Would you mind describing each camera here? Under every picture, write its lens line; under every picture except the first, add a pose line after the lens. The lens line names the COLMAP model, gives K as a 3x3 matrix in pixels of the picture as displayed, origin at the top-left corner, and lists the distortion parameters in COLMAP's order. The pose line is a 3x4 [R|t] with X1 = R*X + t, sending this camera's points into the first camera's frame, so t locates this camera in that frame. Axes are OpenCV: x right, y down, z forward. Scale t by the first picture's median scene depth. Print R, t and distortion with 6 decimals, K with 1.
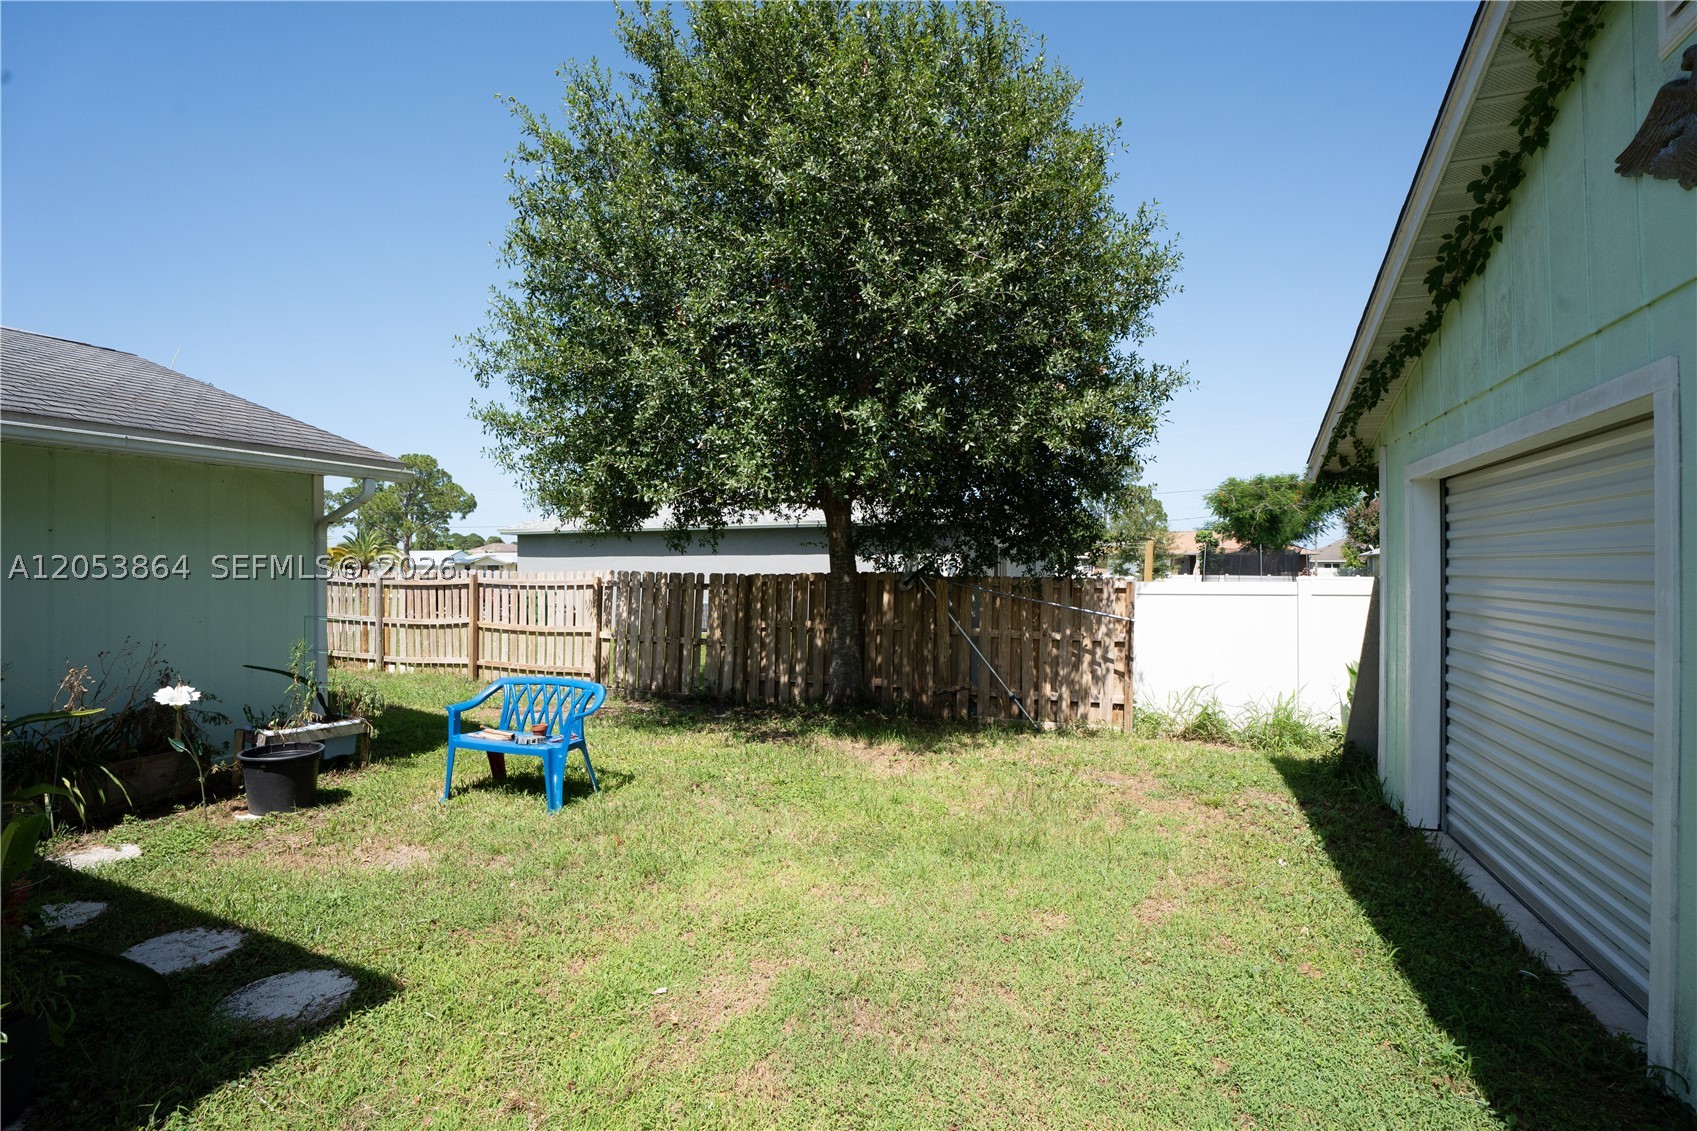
lens RADIAL K [[780.7, 0, 848.5], [0, 780.7, 565.5], [0, 0, 1]] dist [-0.069163, 0.018499]
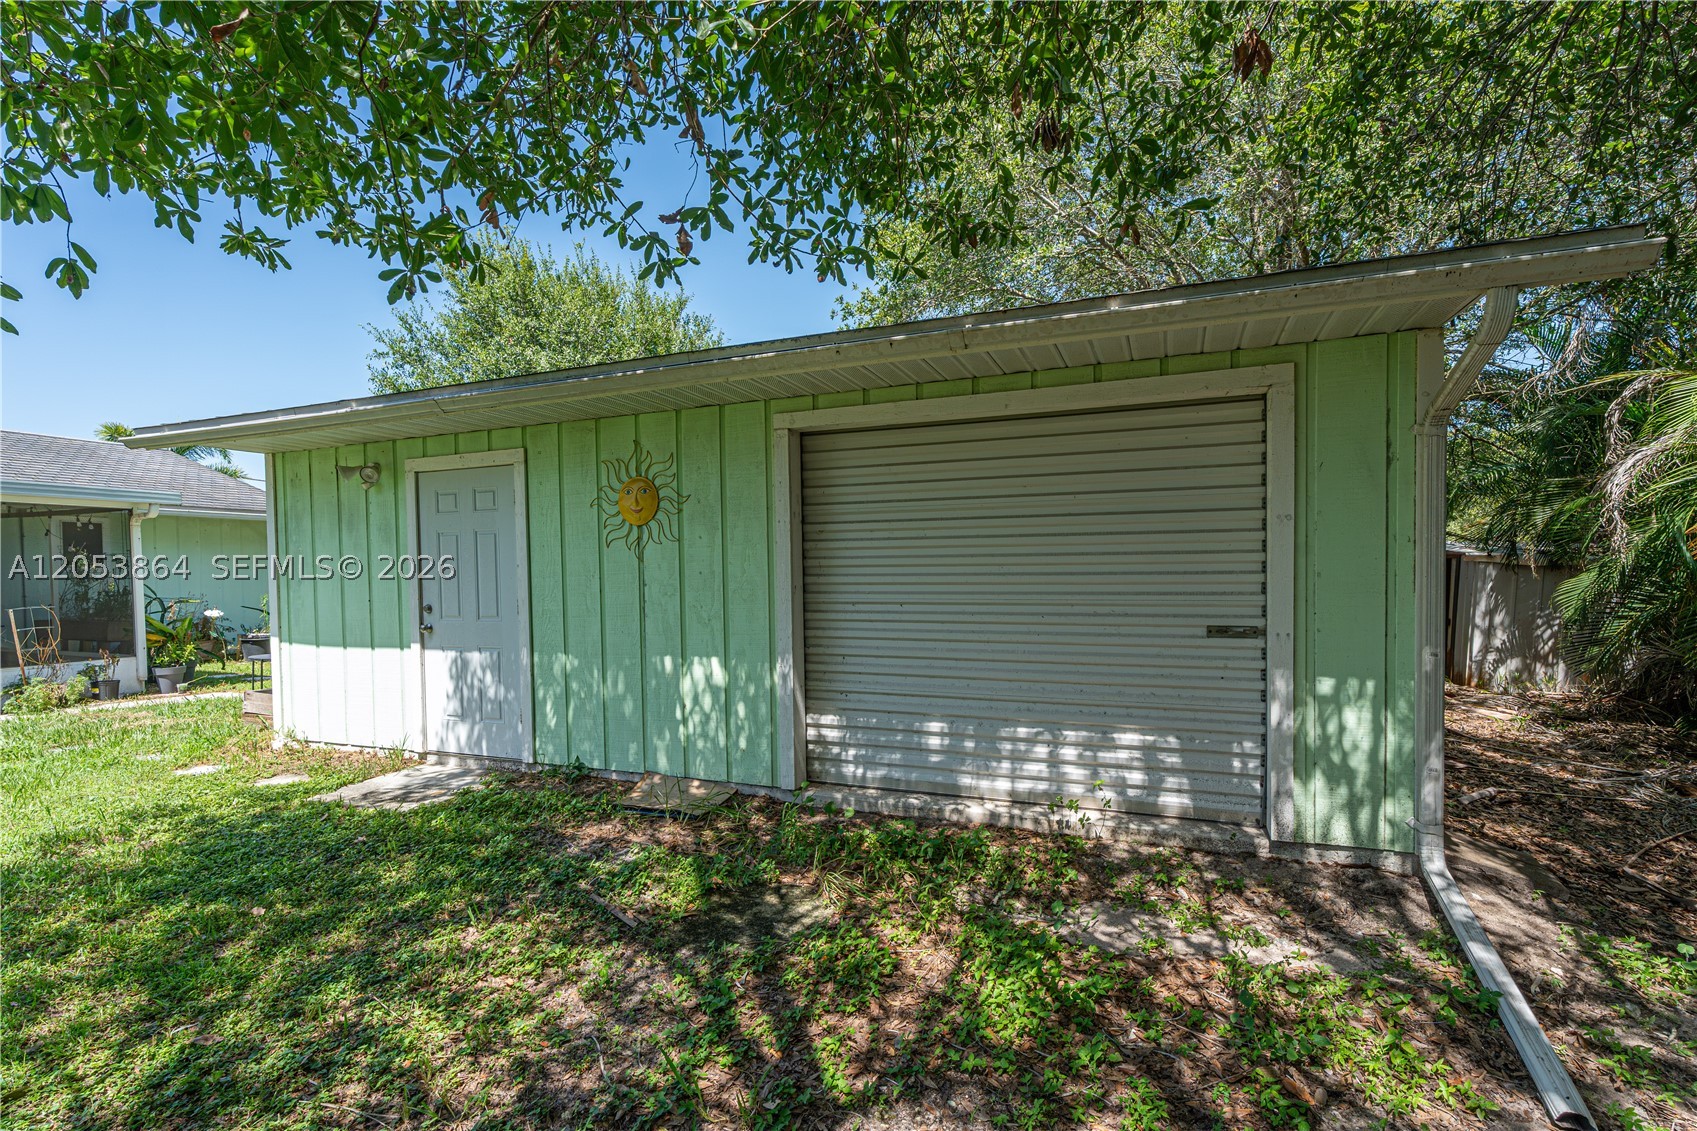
lens RADIAL K [[759.9, 0, 848.8], [0, 759.9, 587.6], [0, 0, 1]] dist [0.007206, -0.000510]
pose [[0.999928, -0.011544, 0.003141, 1.040305], [0.011472, 0.999692, 0.022021, 0.046935], [-0.003394, -0.021984, 0.999753, -1.329335]]
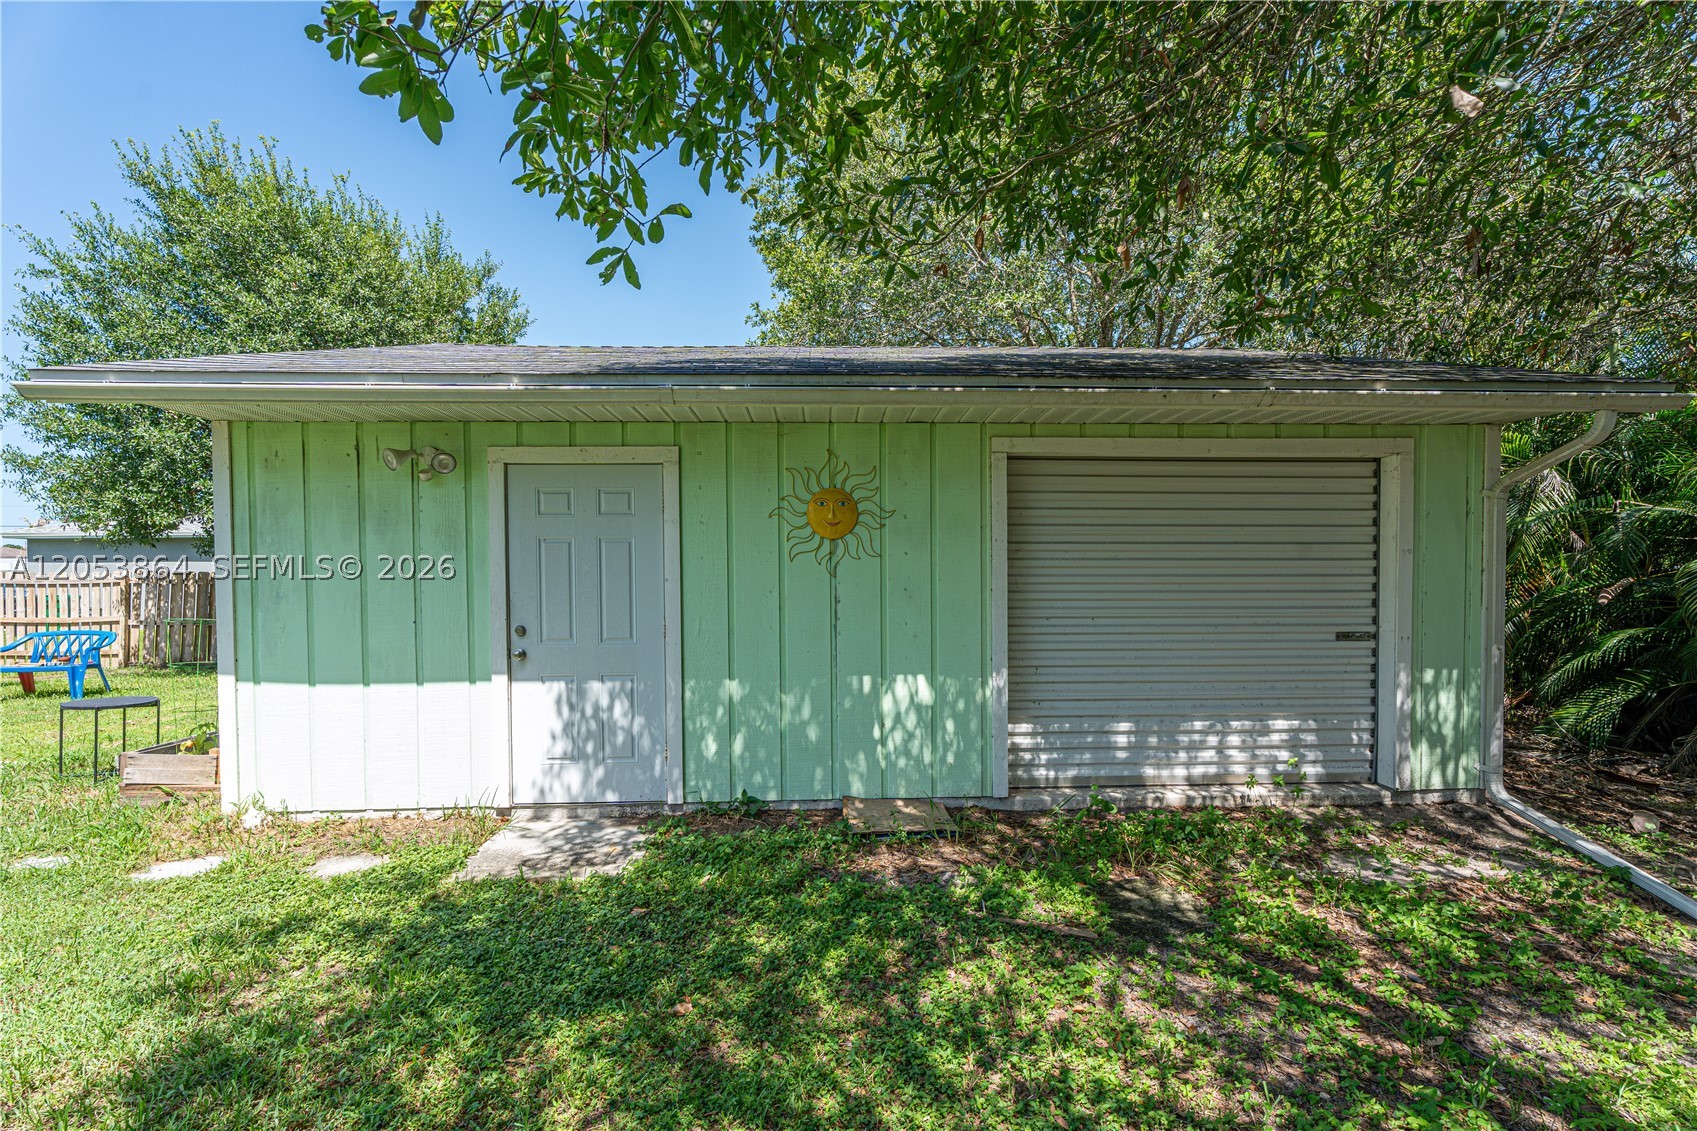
lens RADIAL K [[759.9, 0, 848.8], [0, 759.9, 587.6], [0, 0, 1]] dist [0.007206, -0.000510]
pose [[0.911881, -0.011678, 0.410288, 0.476001], [0.003767, 0.999791, 0.020085, 0.028114], [-0.410437, -0.016769, 0.911735, -1.220565]]
